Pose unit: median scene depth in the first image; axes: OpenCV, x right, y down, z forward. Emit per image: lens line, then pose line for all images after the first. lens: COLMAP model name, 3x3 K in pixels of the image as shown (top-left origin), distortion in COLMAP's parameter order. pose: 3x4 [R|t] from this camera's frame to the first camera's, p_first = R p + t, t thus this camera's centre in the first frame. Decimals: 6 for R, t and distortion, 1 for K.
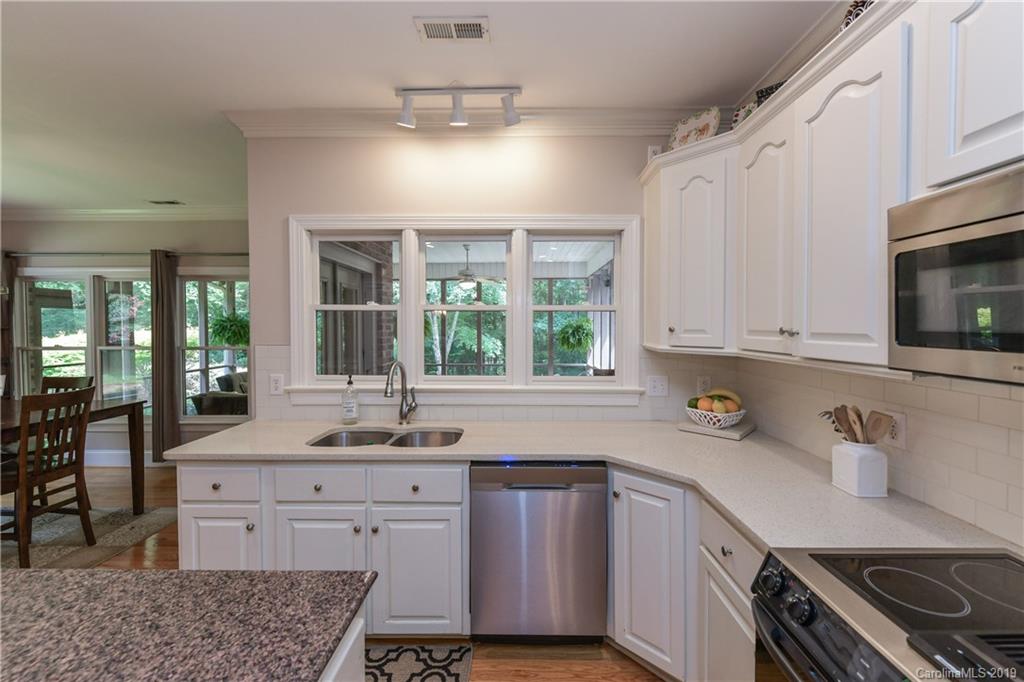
lens RADIAL K [[421.7, 0, 513.2], [0, 421.7, 326.0], [0, 0, 1]] dist [0.000089, -0.000383]
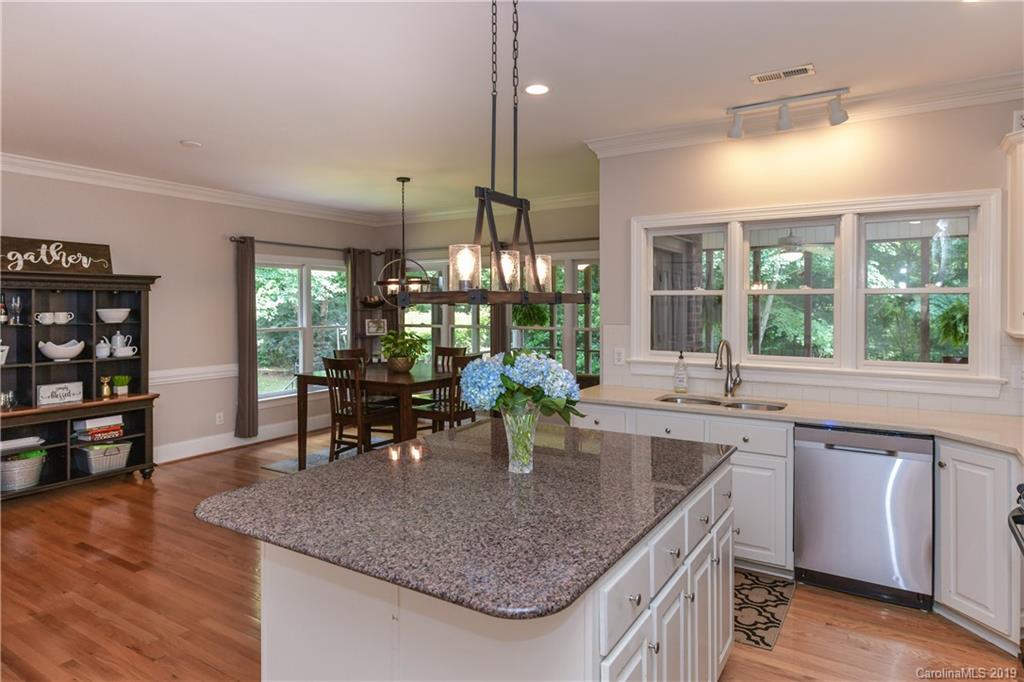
lens RADIAL K [[597.3, 0, 503.6], [0, 597.3, 312.8], [0, 0, 1]] dist [-0.005848, -0.000759]
pose [[0.850269, 0.006283, -0.526311, 0.064308], [-0.000687, 0.999941, 0.010828, -0.006970], [0.526348, -0.008845, 0.850223, -0.662070]]
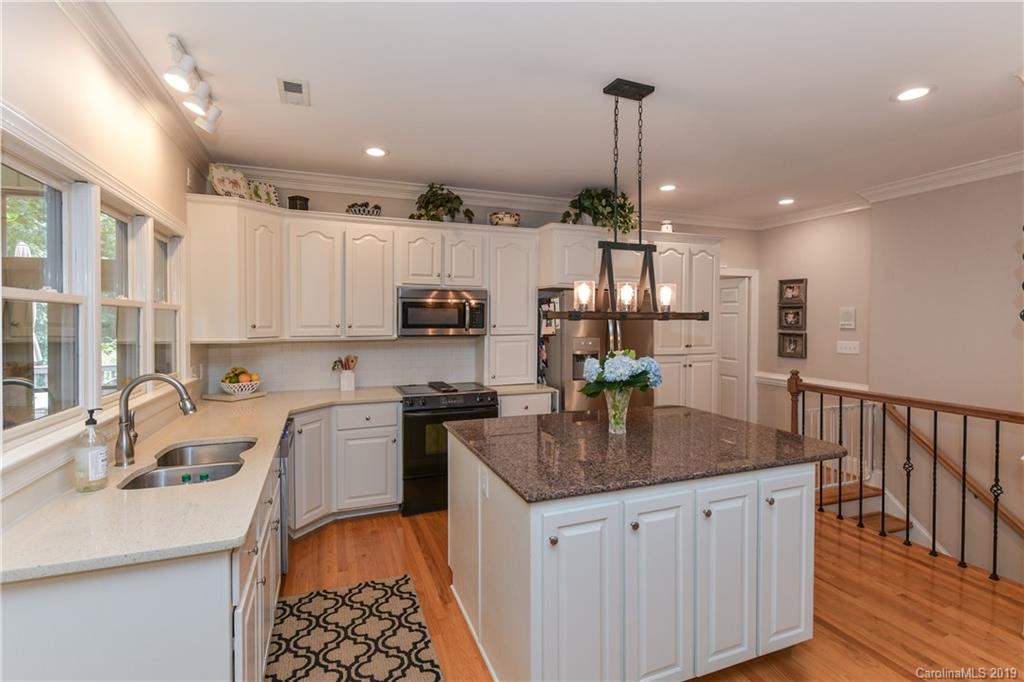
lens RADIAL K [[480.3, 0, 532.3], [0, 480.3, 327.1], [0, 0, 1]] dist [-0.001648, -0.000880]
pose [[-0.414951, -0.013705, 0.909741, -1.286972], [0.003702, 0.999853, 0.016751, -0.011539], [-0.909836, 0.010318, -0.414839, 0.698200]]
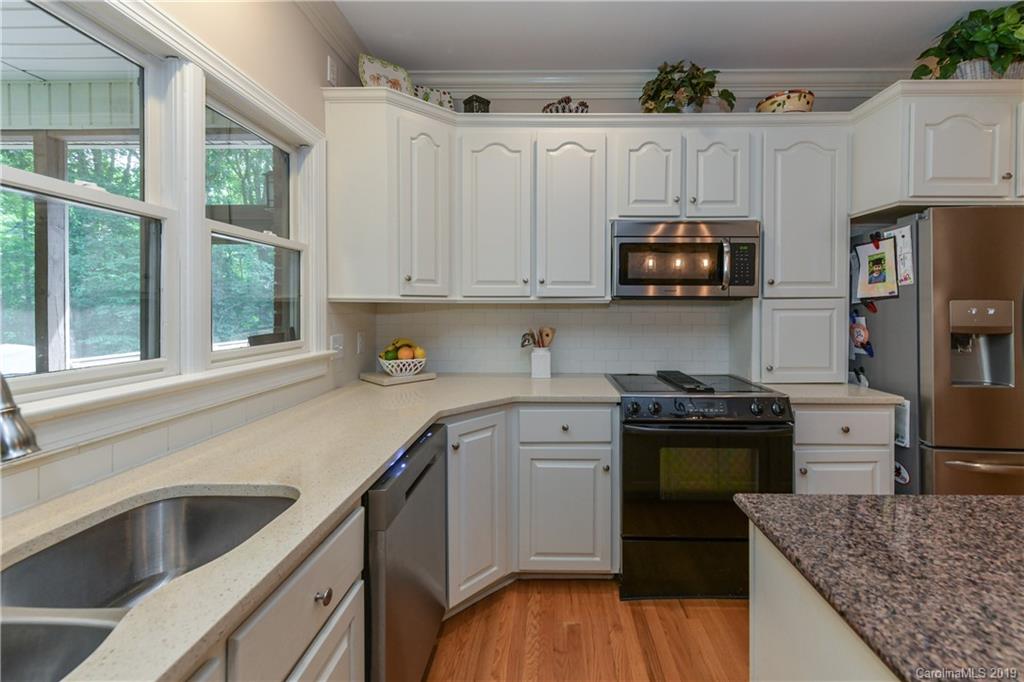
lens RADIAL K [[421.7, 0, 551.6], [0, 421.7, 310.1], [0, 0, 1]] dist [0.000089, -0.000383]
pose [[-0.030563, -0.007800, 0.999502, -0.522371], [0.003829, 0.999961, 0.007921, 0.064397], [-0.999526, 0.004069, -0.030532, 0.597240]]
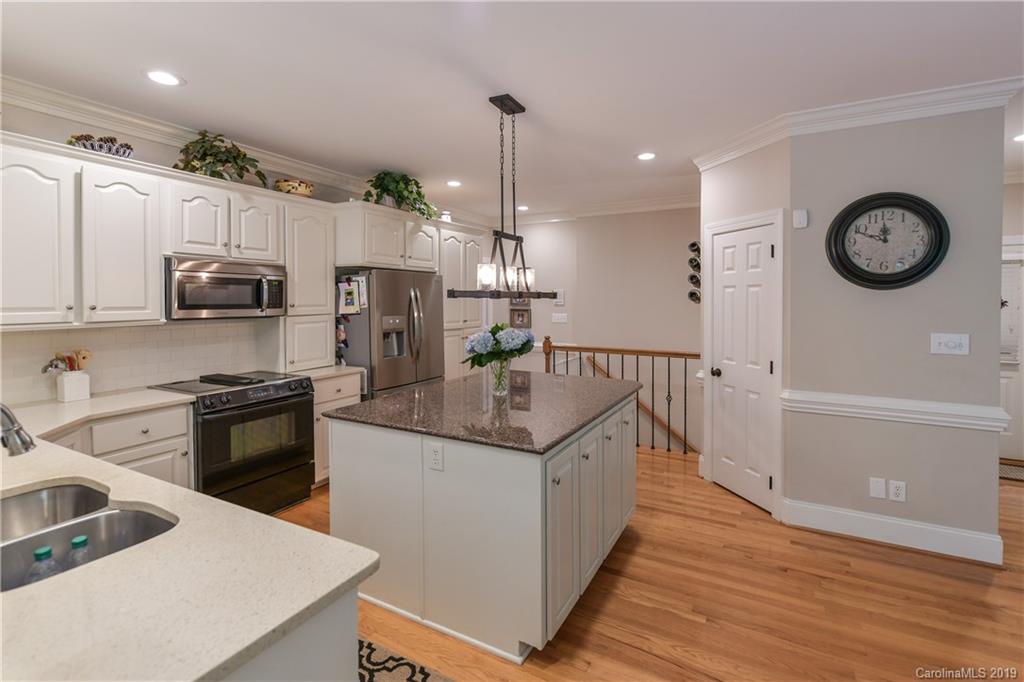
lens RADIAL K [[446.4, 0, 532.7], [0, 446.4, 305.8], [0, 0, 1]] dist [0.001896, -0.001530]
pose [[-0.904785, -0.004187, 0.425847, -0.971615], [0.004270, 0.999812, 0.018901, -0.010772], [-0.425846, 0.018920, -0.904598, 1.091433]]
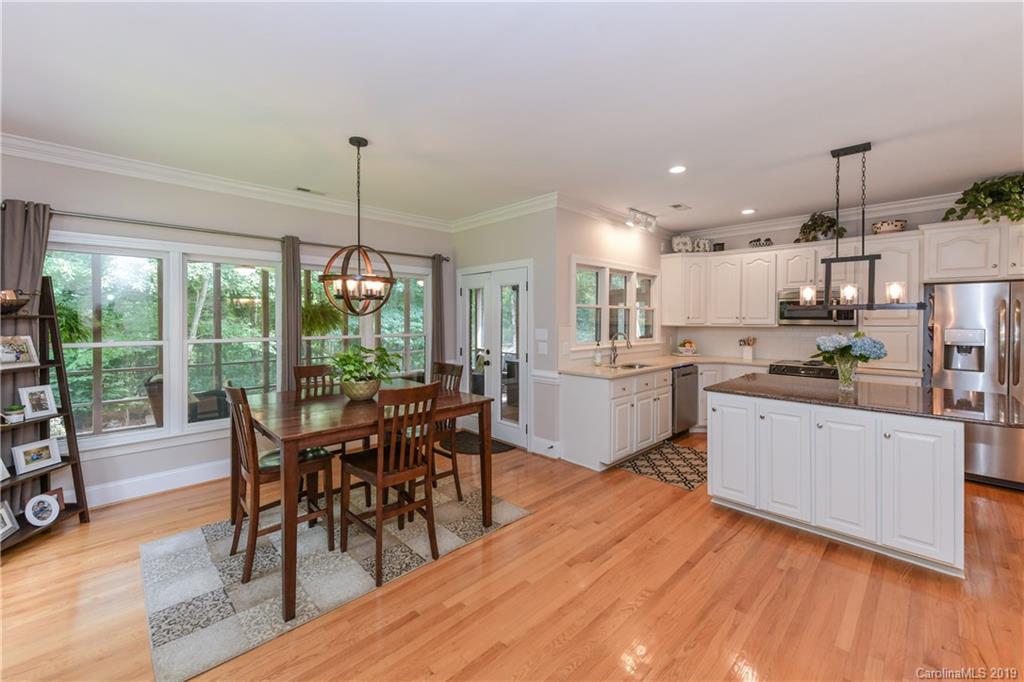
lens RADIAL K [[421.7, 0, 512.9], [0, 421.7, 325.9], [0, 0, 1]] dist [0.000089, -0.000383]
pose [[0.683754, -0.010201, 0.729642, -2.084646], [0.001217, 0.999917, 0.012839, 0.021833], [-0.729712, -0.007891, 0.683709, -0.047848]]
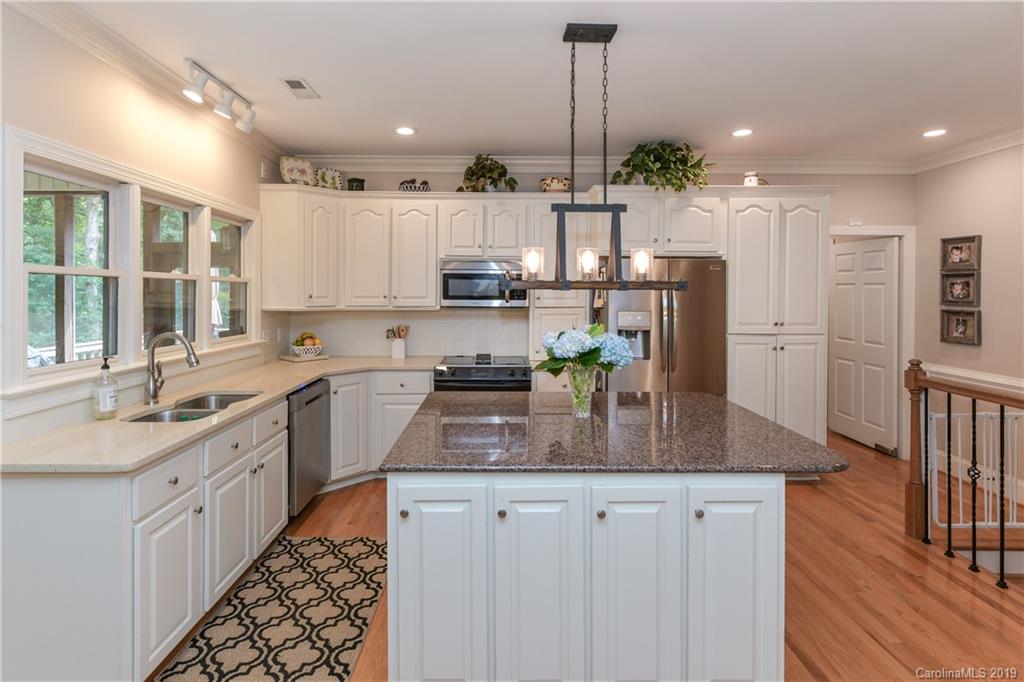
lens RADIAL K [[509.3, 0, 513.5], [0, 509.3, 295.7], [0, 0, 1]] dist [-0.001030, -0.001935]
pose [[-0.059898, -0.004685, 0.998194, -1.396094], [0.001818, 0.999987, 0.004802, -0.002888], [-0.998203, 0.002103, -0.059888, 0.285585]]
